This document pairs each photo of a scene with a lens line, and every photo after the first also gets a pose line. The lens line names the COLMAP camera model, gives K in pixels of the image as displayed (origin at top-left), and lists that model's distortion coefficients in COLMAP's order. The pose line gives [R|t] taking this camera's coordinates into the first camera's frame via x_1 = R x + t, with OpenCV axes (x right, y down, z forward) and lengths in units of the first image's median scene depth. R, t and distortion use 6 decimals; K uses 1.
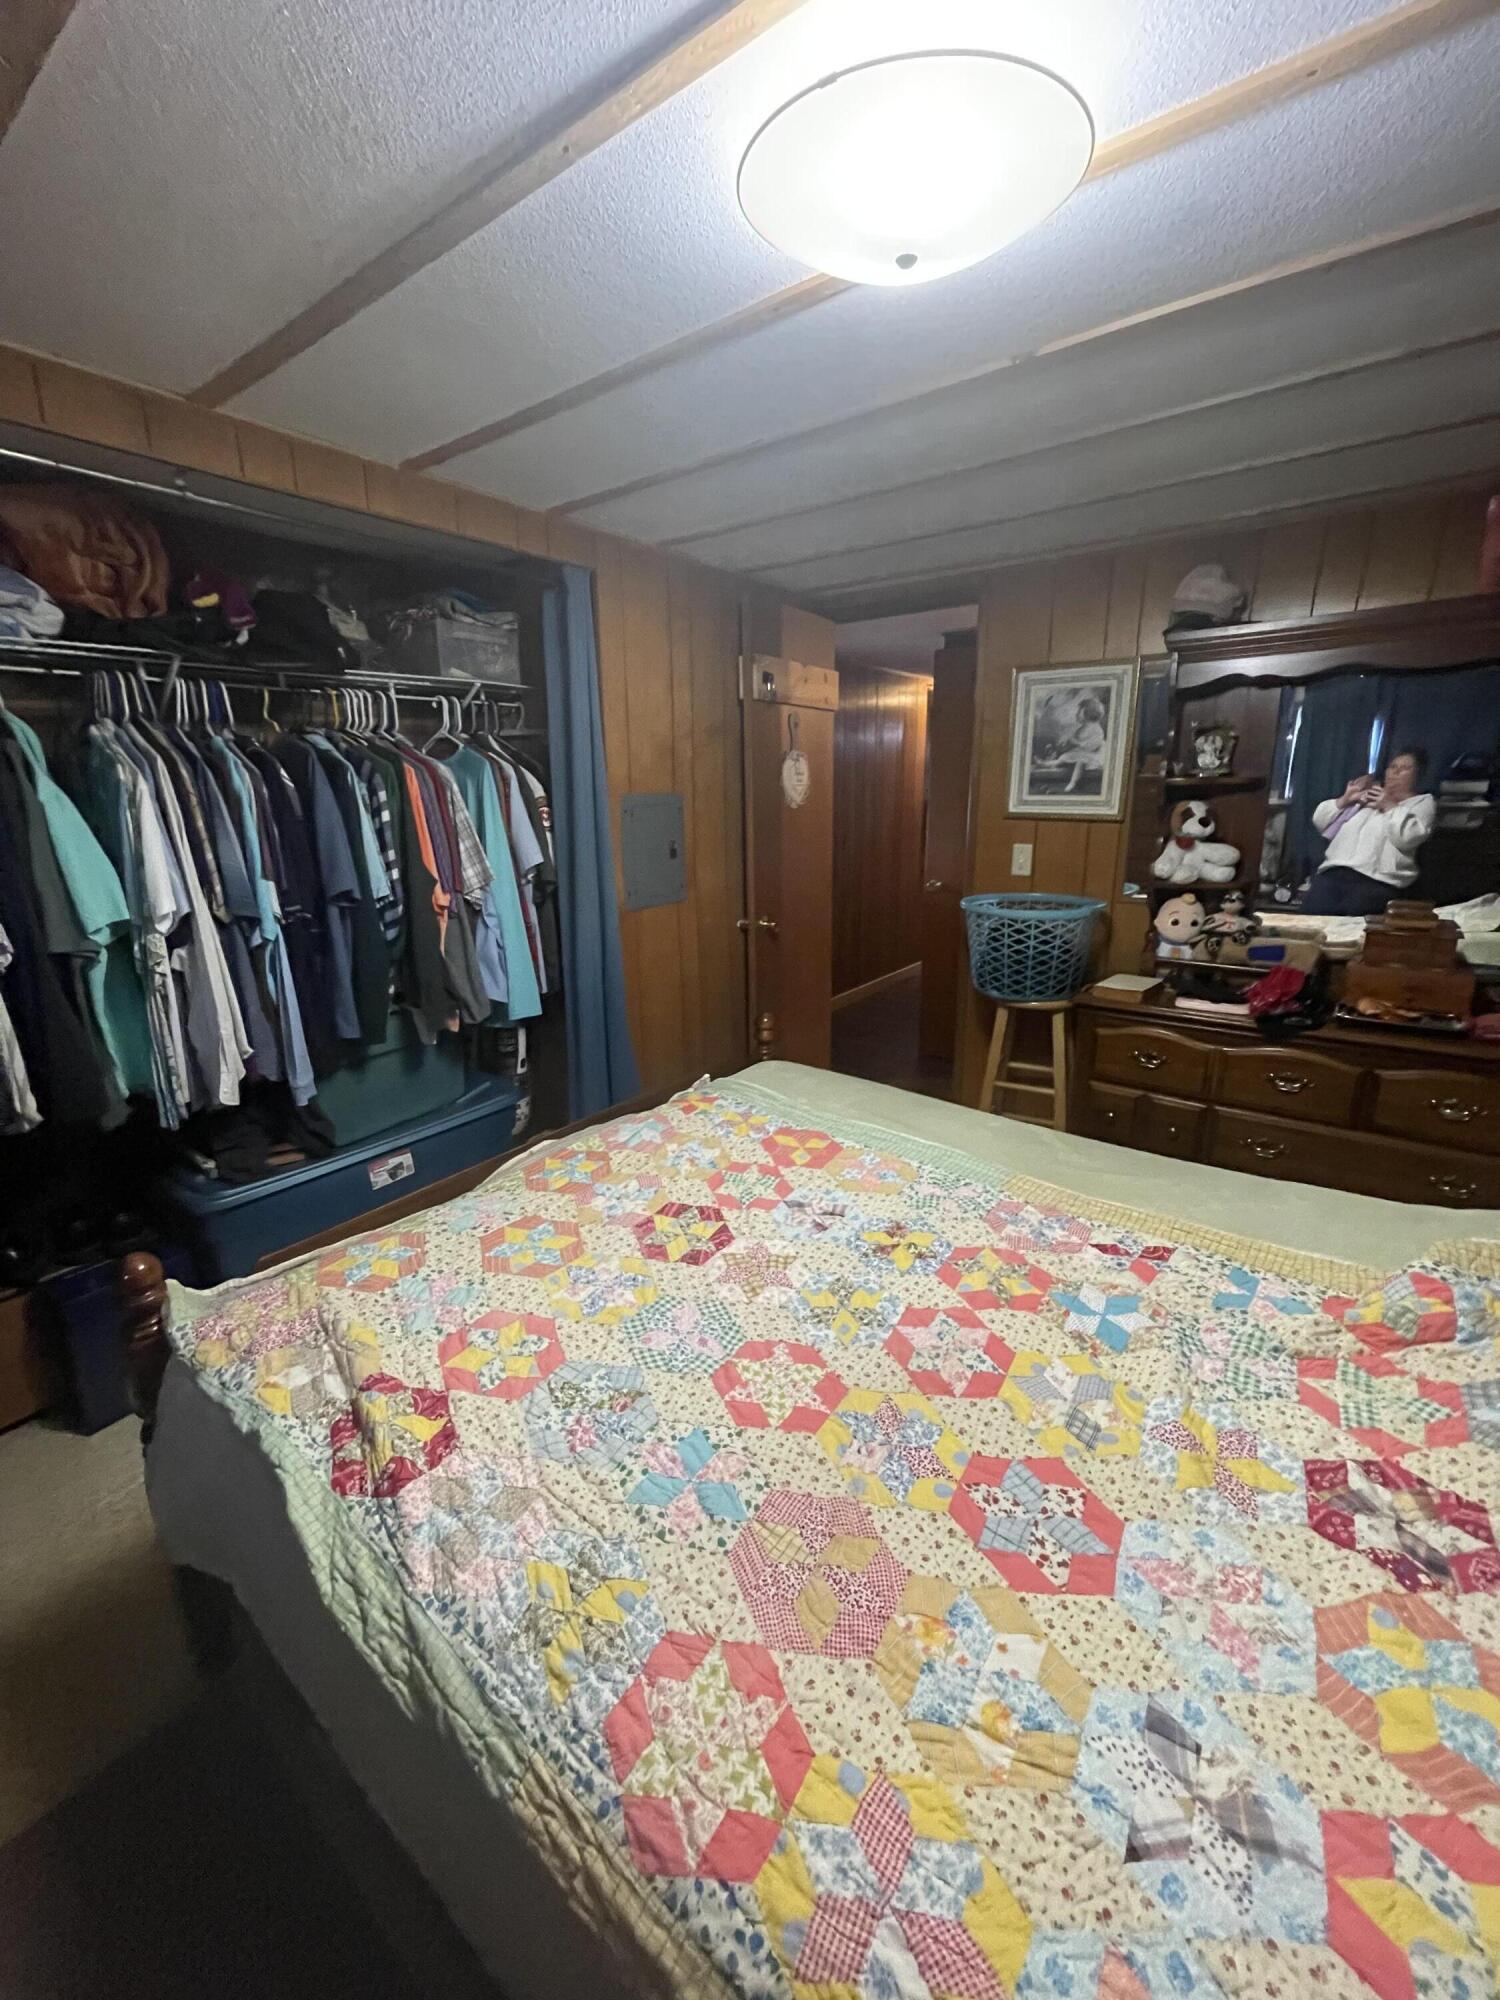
lens RADIAL K [[795.8, 0, 746.3], [0, 795.8, 995.8], [0, 0, 1]] dist [-0.001831, -0.000551]
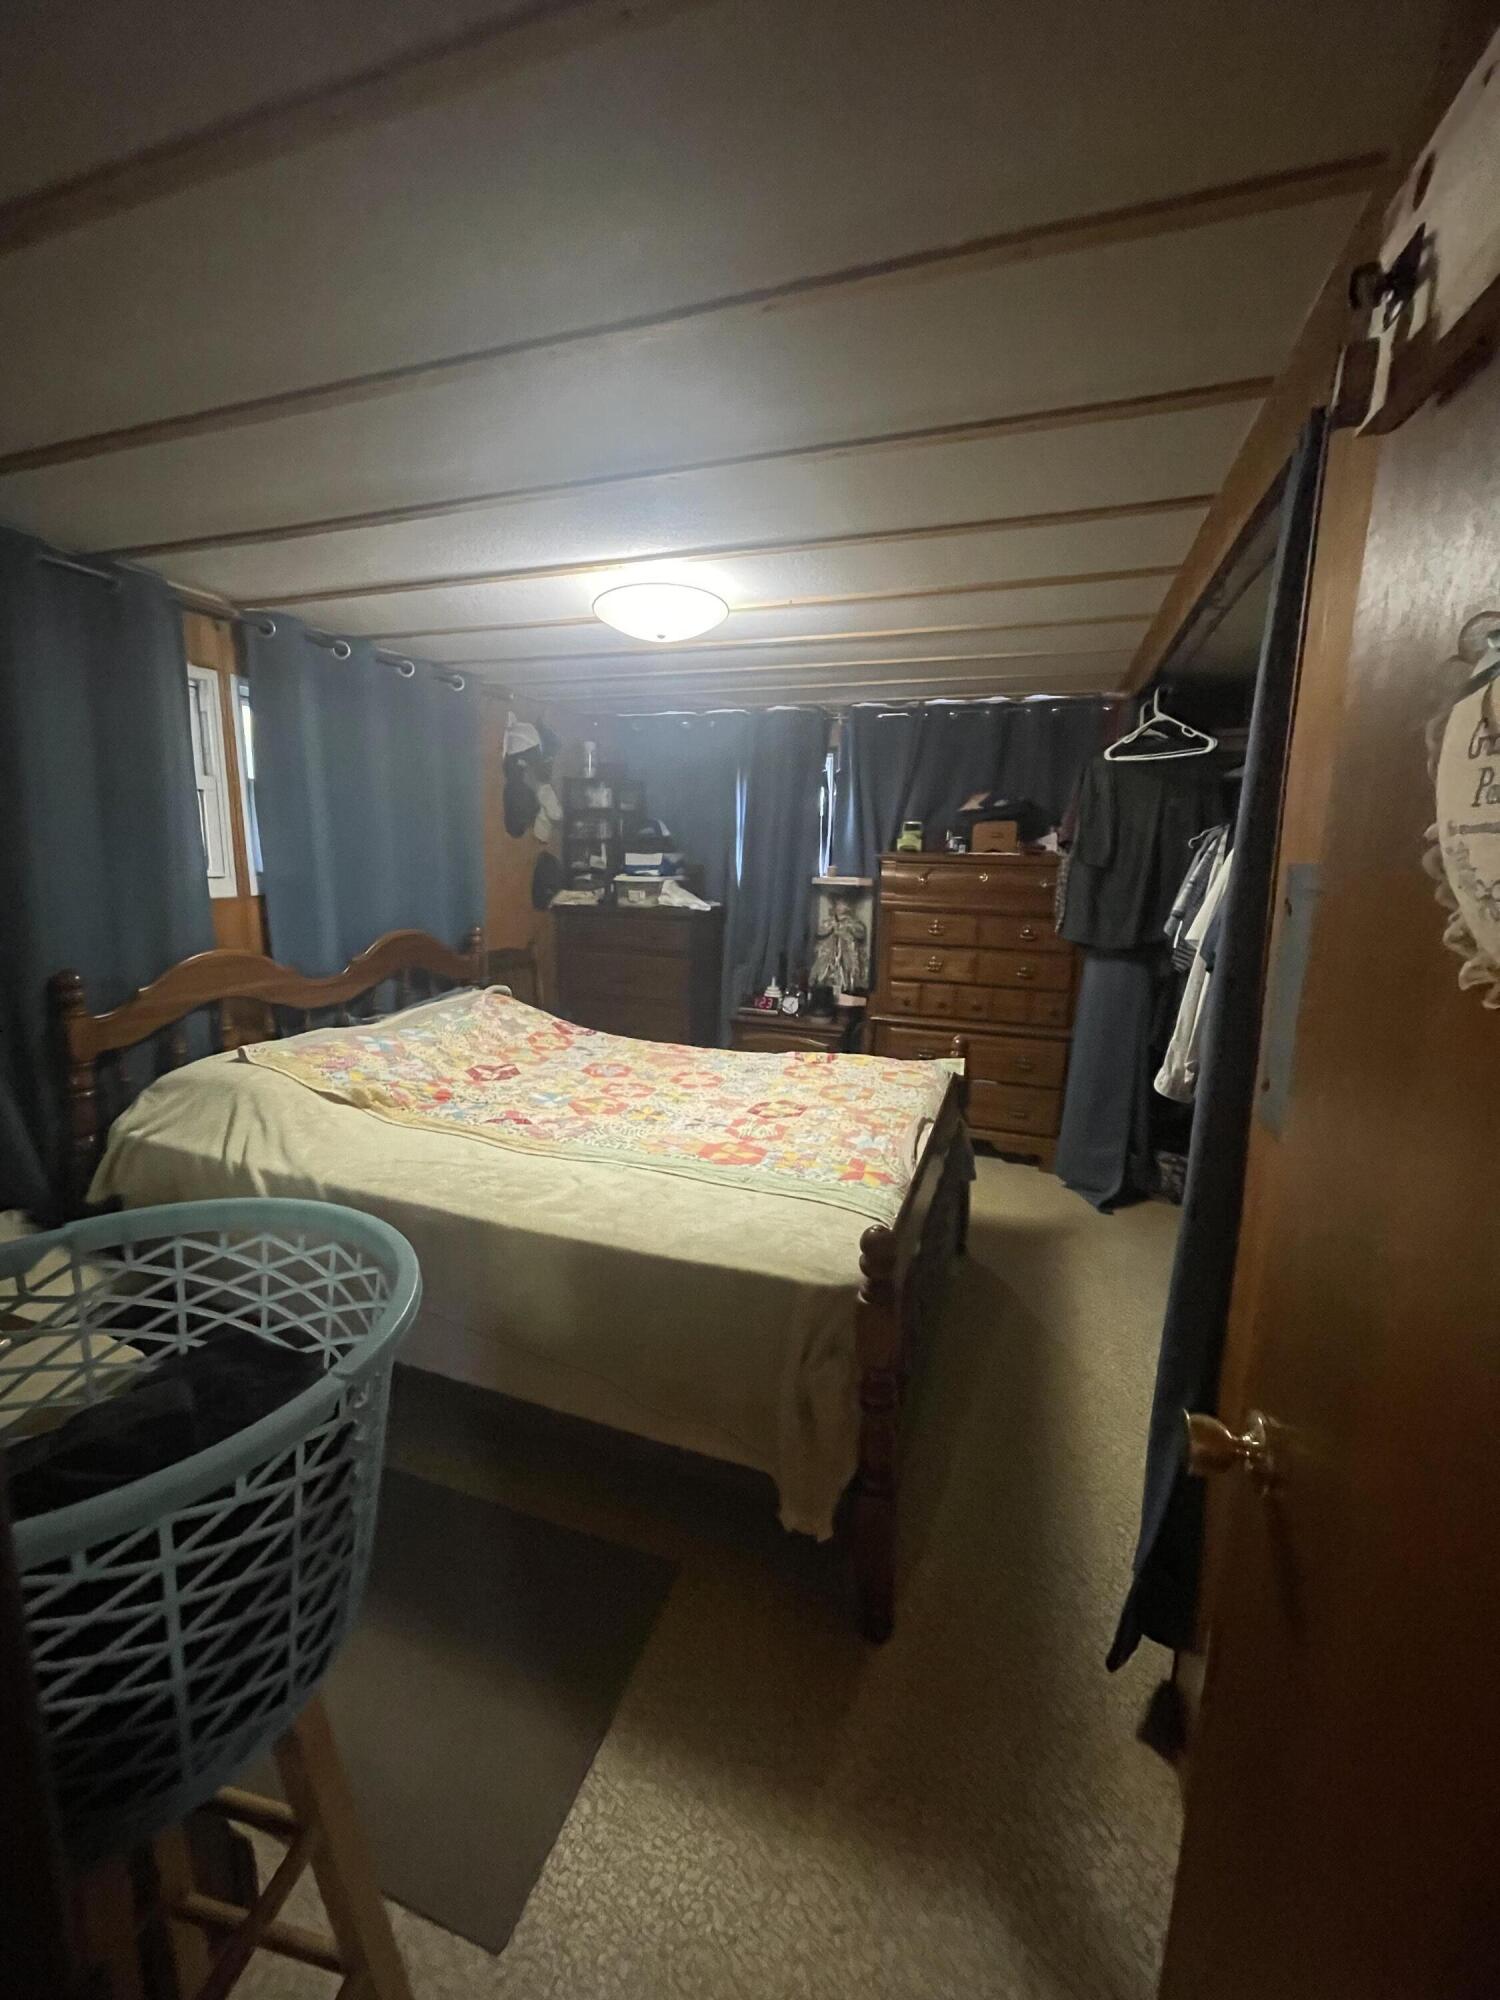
lens RADIAL K [[795.8, 0, 746.3], [0, 795.8, 995.8], [0, 0, 1]] dist [-0.001831, -0.000551]
pose [[-0.955278, 0.050308, -0.291397, 0.519205], [-0.081399, 0.902617, 0.422679, -0.702113], [0.284284, 0.427496, -0.858155, 2.628169]]
